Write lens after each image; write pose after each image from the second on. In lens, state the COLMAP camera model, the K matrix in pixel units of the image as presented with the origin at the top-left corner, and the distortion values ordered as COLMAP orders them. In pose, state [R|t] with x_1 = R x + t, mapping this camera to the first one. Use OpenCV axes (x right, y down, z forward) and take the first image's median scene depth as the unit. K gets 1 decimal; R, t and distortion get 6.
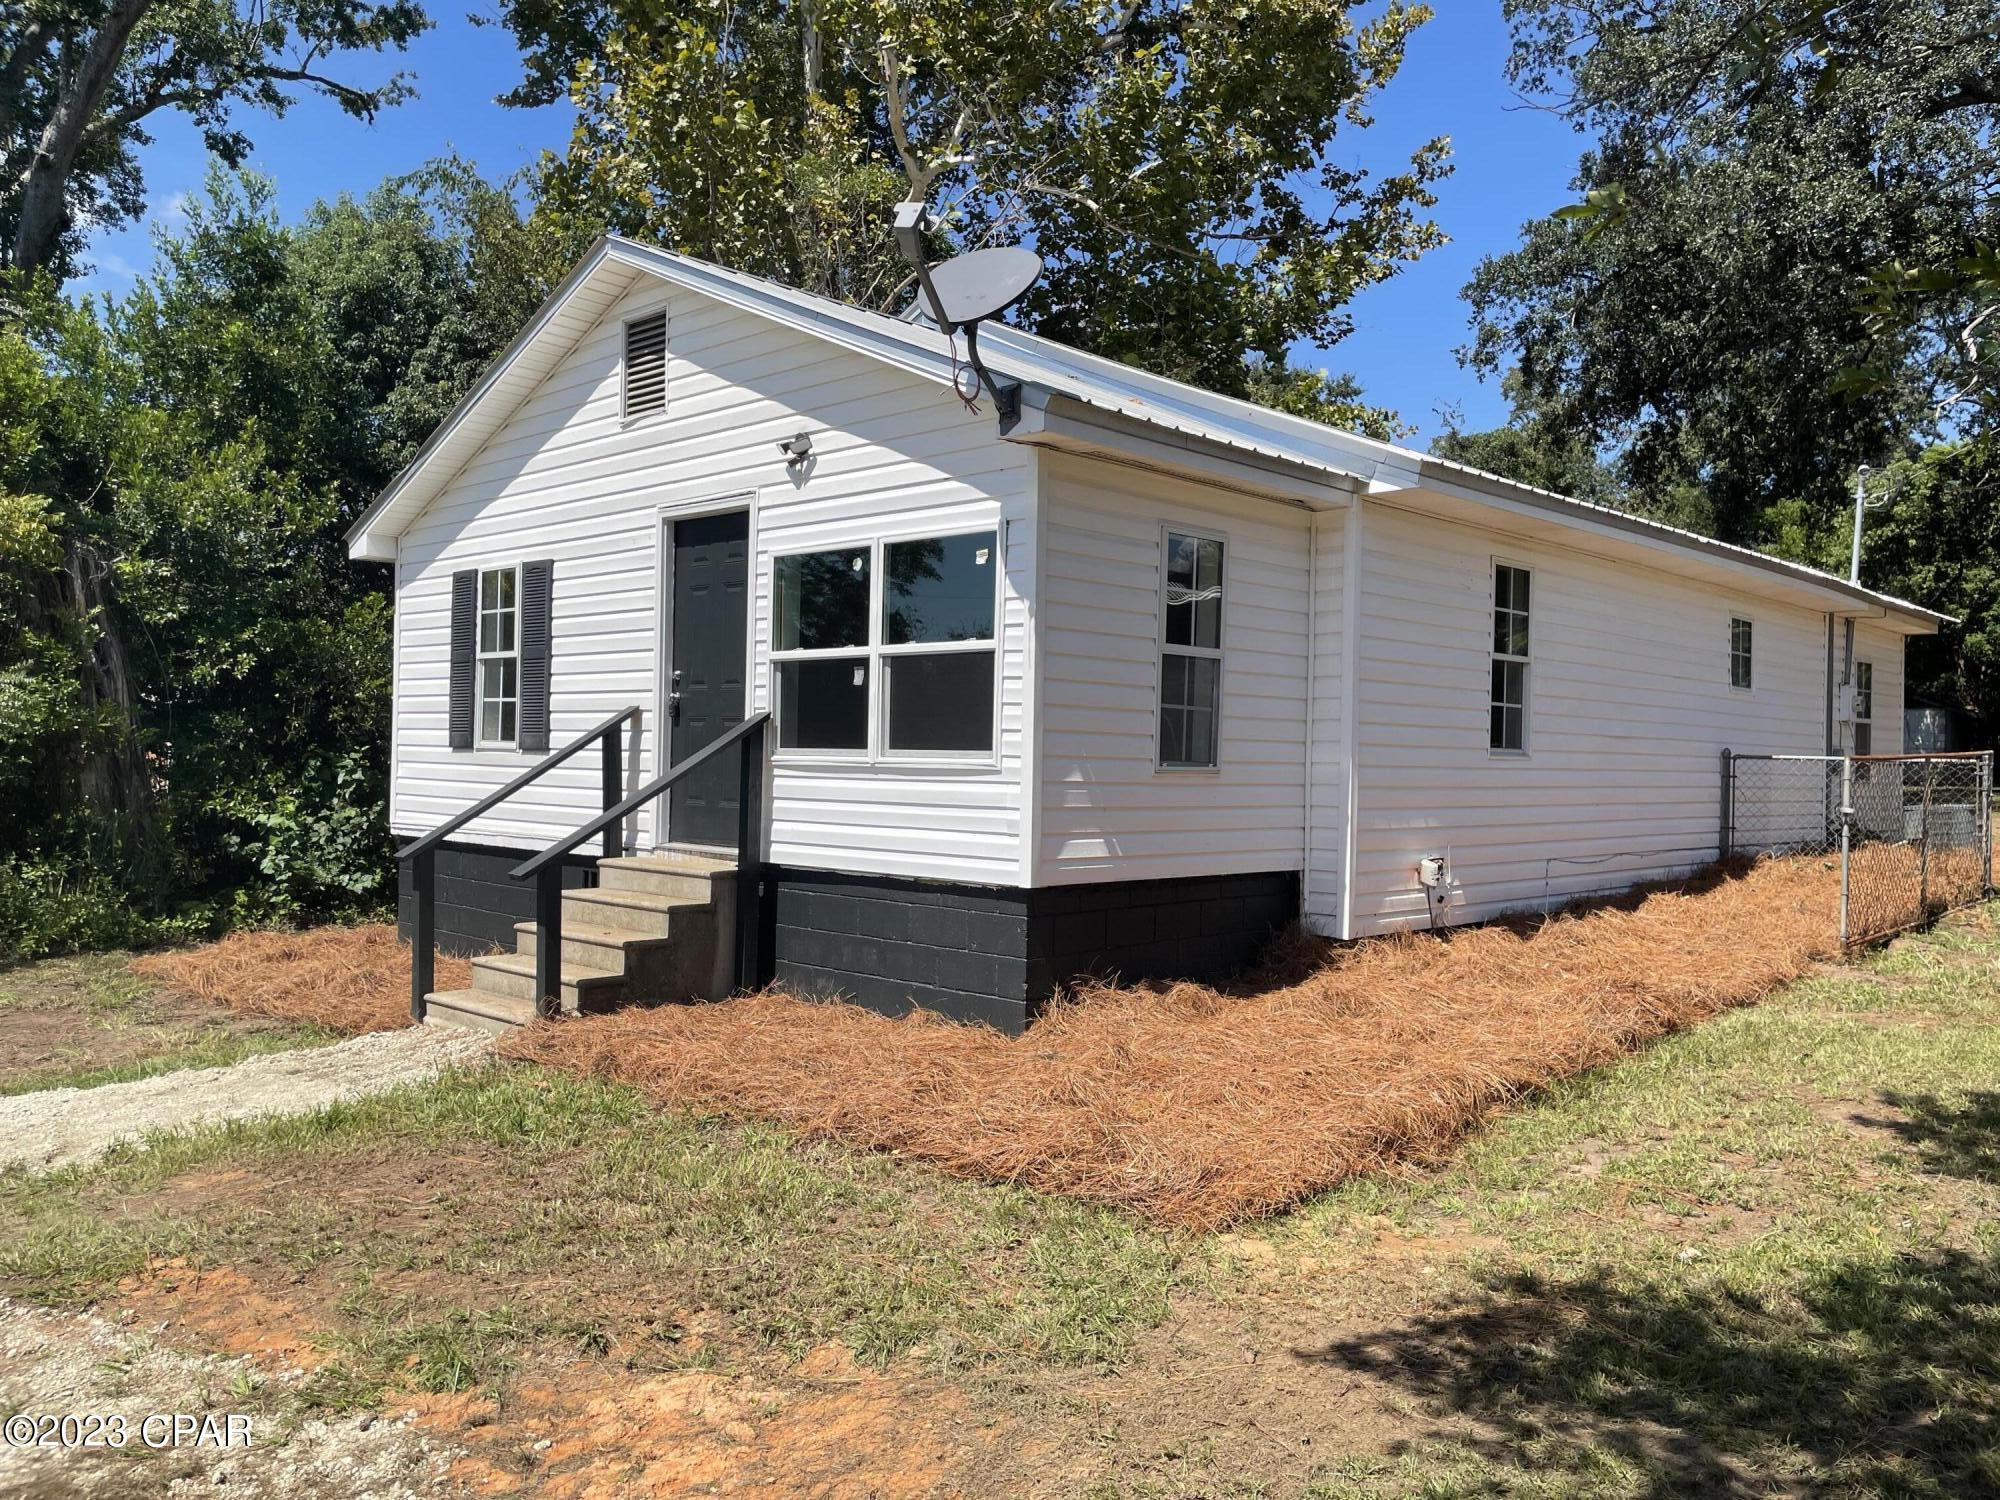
lens RADIAL K [[1550.8, 0, 999.1], [0, 1550.8, 751.5], [0, 0, 1]] dist [0.050656, -0.020149]
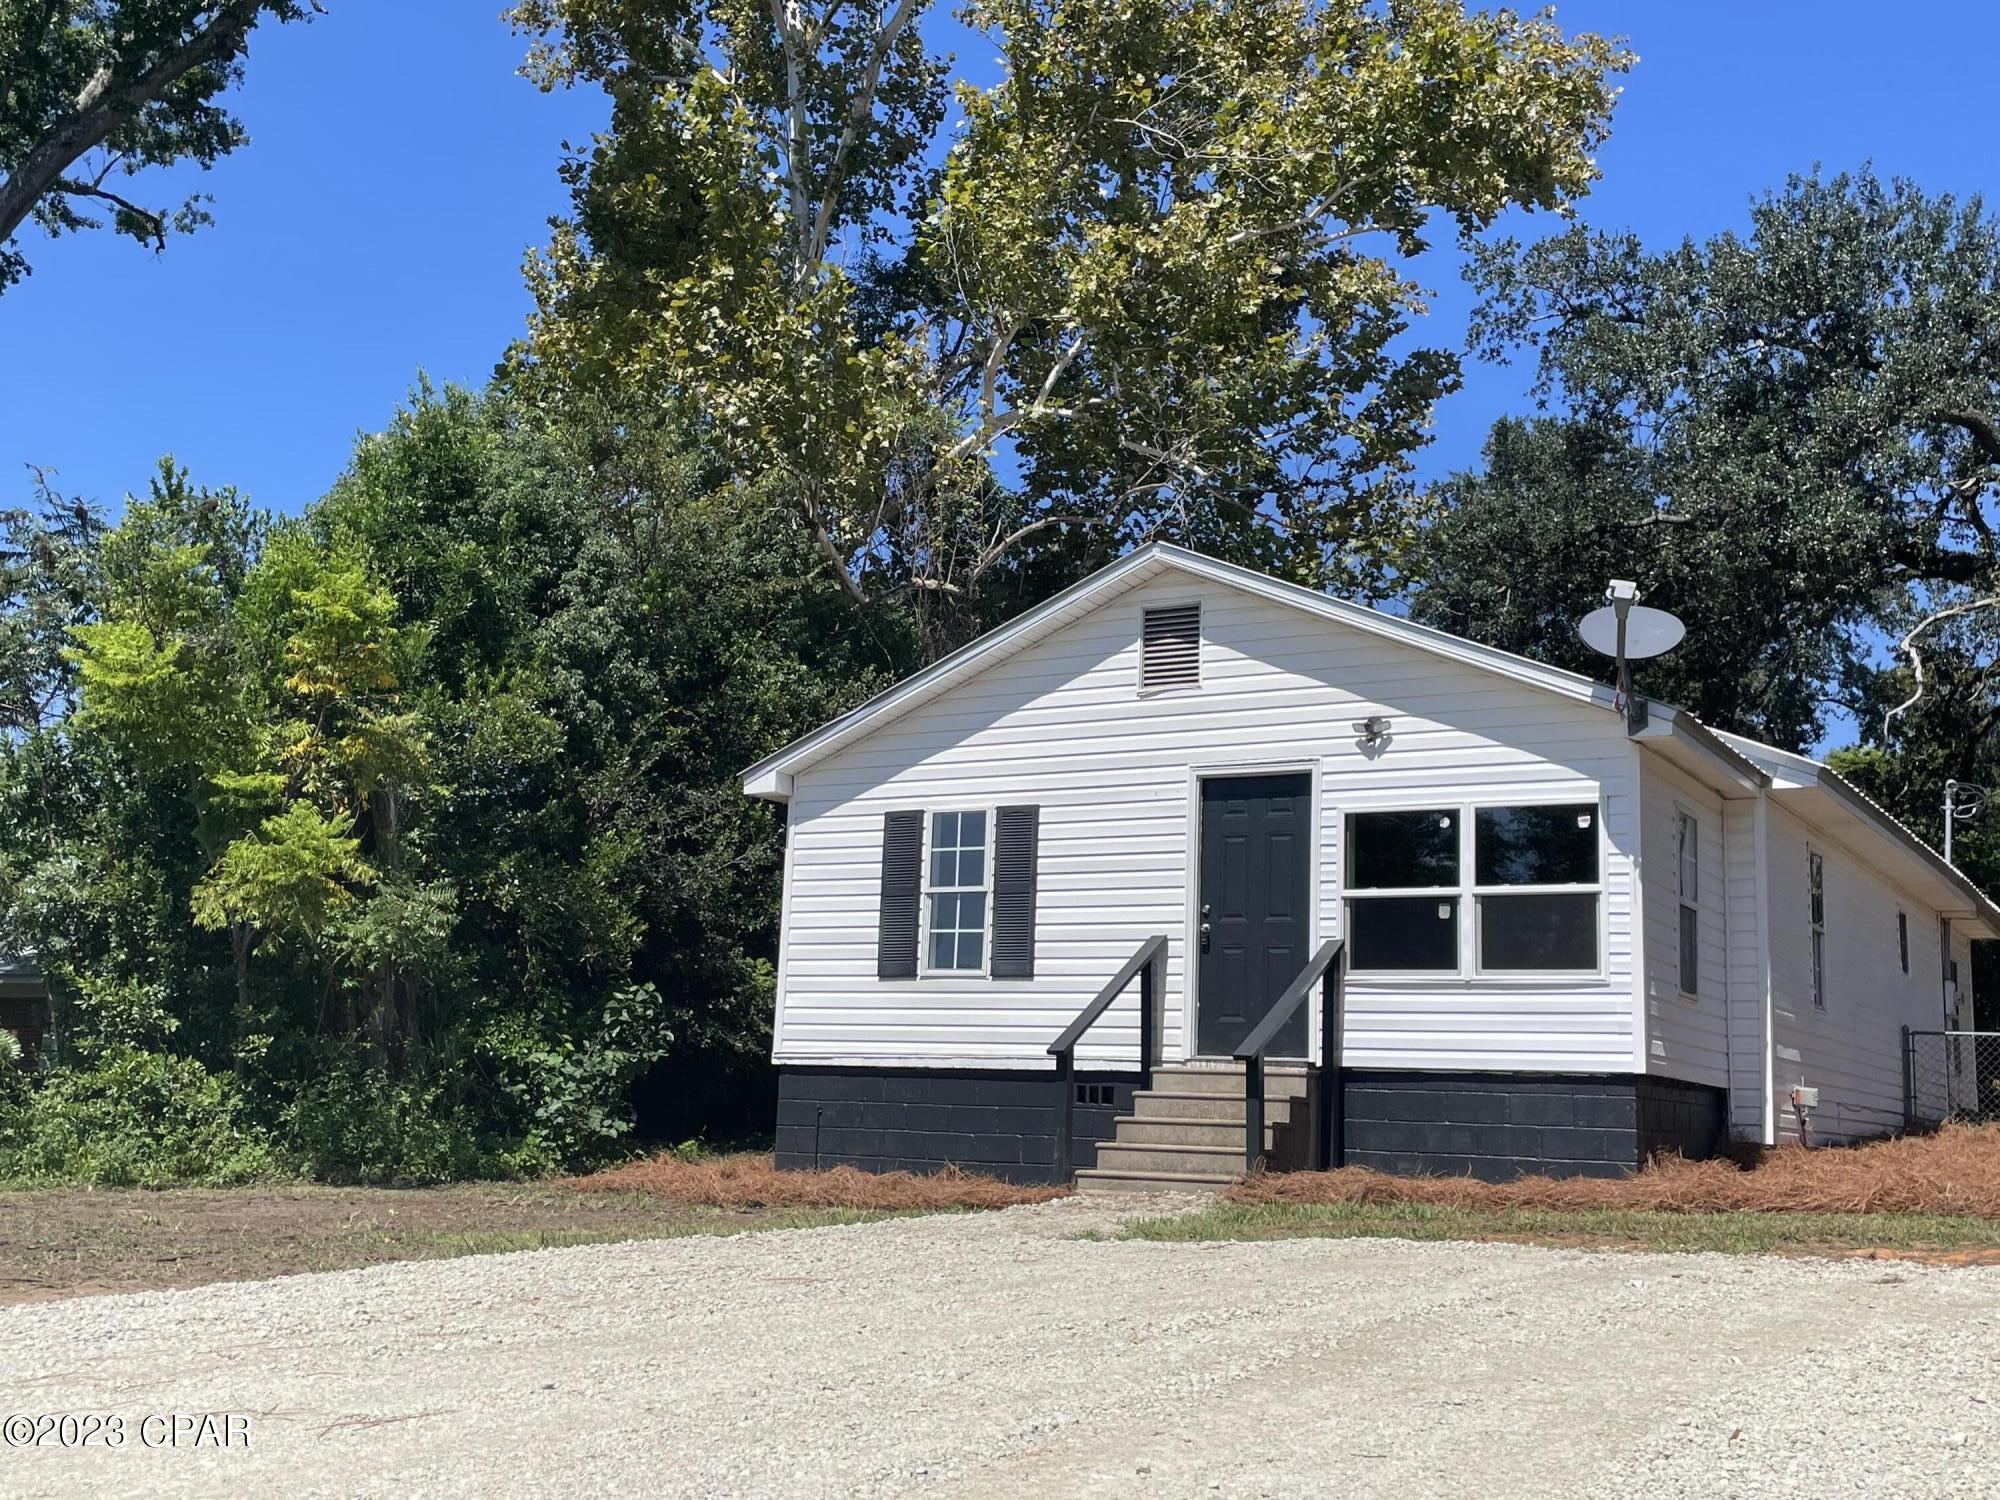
lens RADIAL K [[2191.6, 0, 1015.0], [0, 2191.6, 767.4], [0, 0, 1]] dist [0.124785, 0.000000]
pose [[0.970848, 0.053433, 0.233665, -0.757558], [-0.017382, 0.987965, -0.153700, 0.103638], [-0.239065, 0.145157, 0.960092, -0.572573]]
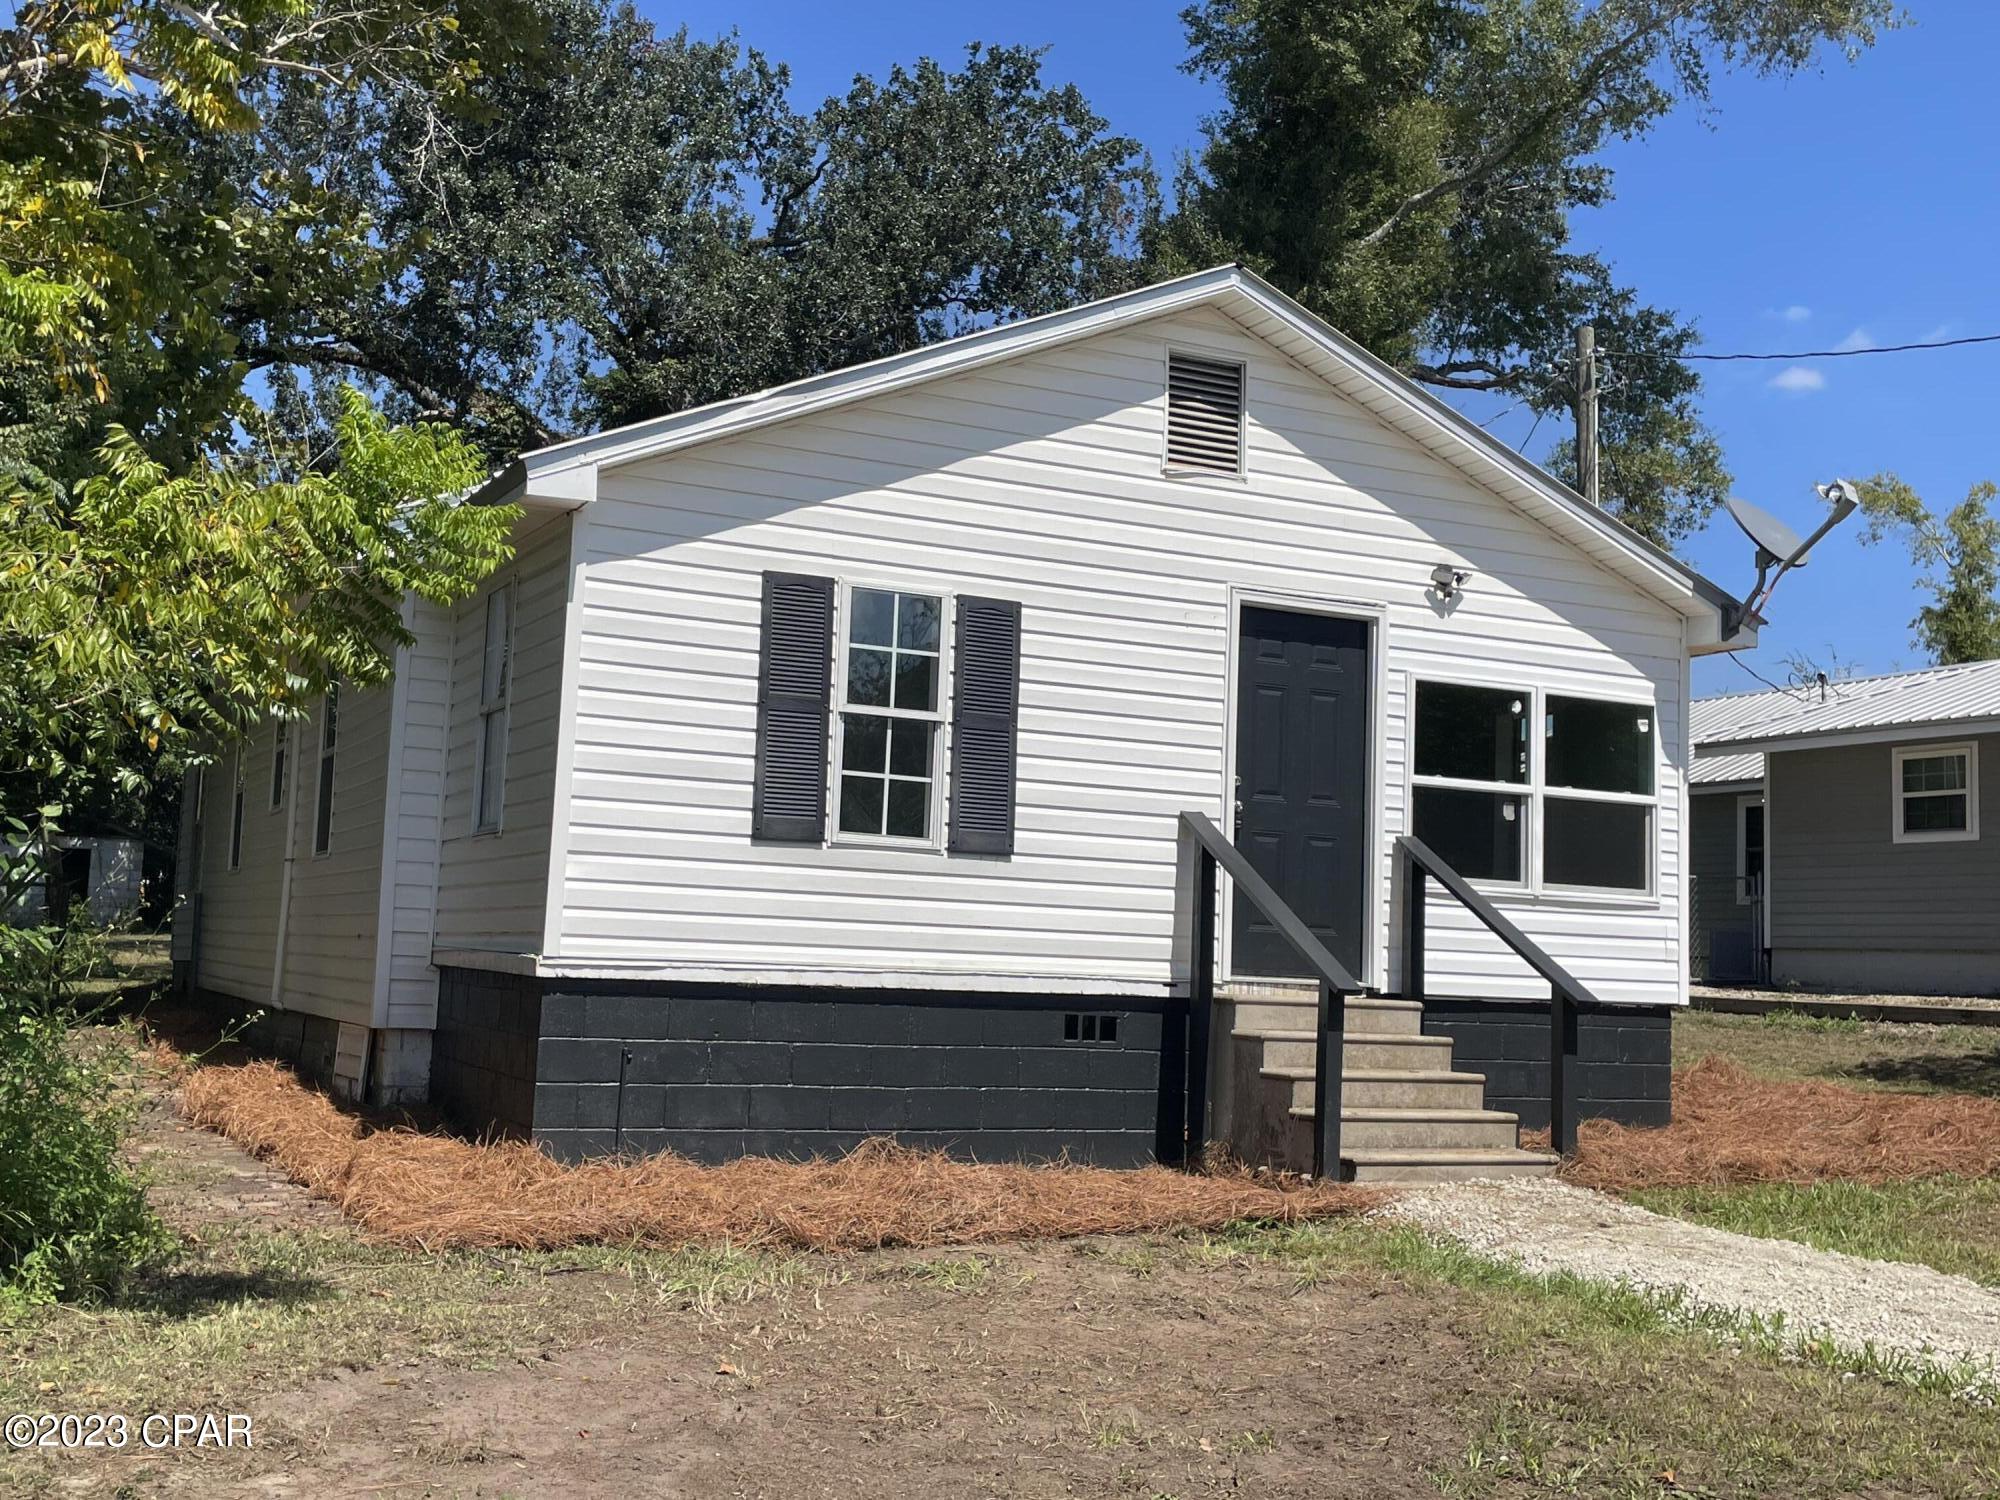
lens RADIAL K [[2191.6, 0, 994.9], [0, 2191.6, 750.6], [0, 0, 1]] dist [0.124785, 0.000000]
pose [[0.328421, 0.089177, 0.940312, -1.447548], [-0.032951, 0.996009, -0.082950, 0.041233], [-0.943956, -0.003742, 0.330049, 0.745411]]
